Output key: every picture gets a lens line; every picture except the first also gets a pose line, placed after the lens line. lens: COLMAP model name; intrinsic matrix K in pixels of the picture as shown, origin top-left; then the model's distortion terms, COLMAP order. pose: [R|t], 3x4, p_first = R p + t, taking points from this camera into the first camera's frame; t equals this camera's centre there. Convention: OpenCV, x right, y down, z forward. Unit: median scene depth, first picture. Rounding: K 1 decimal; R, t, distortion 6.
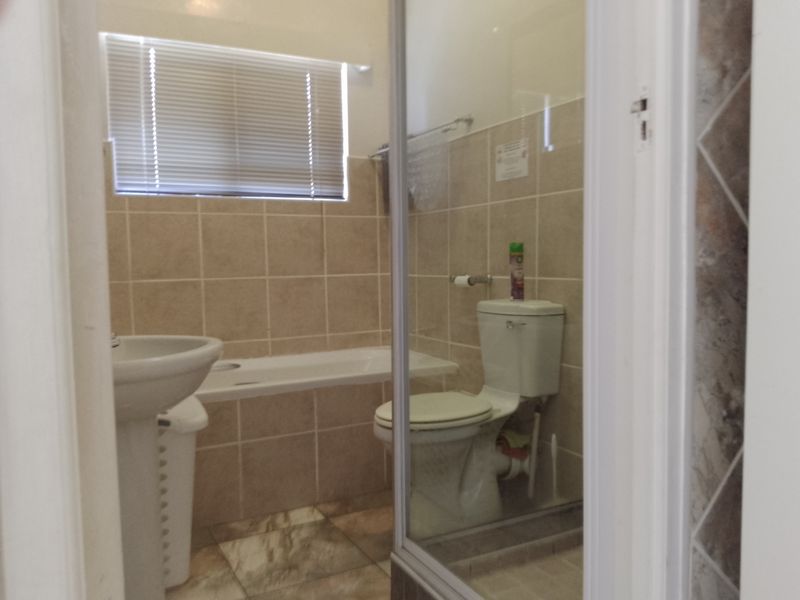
lens RADIAL K [[644.8, 0, 401.3], [0, 644.8, 302.4], [0, 0, 1]] dist [0.006435, -0.021062]
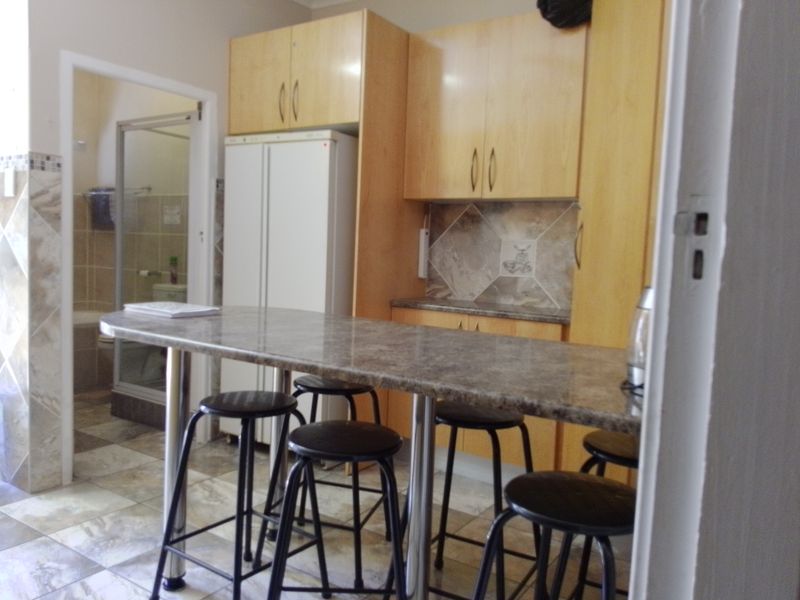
lens RADIAL K [[644.8, 0, 404.1], [0, 644.8, 304.0], [0, 0, 1]] dist [0.006435, -0.021062]
pose [[0.880506, 0.006532, 0.473989, -0.136215], [-0.019961, 0.999529, 0.023305, -0.002810], [-0.473614, -0.029981, 0.880222, -1.065556]]
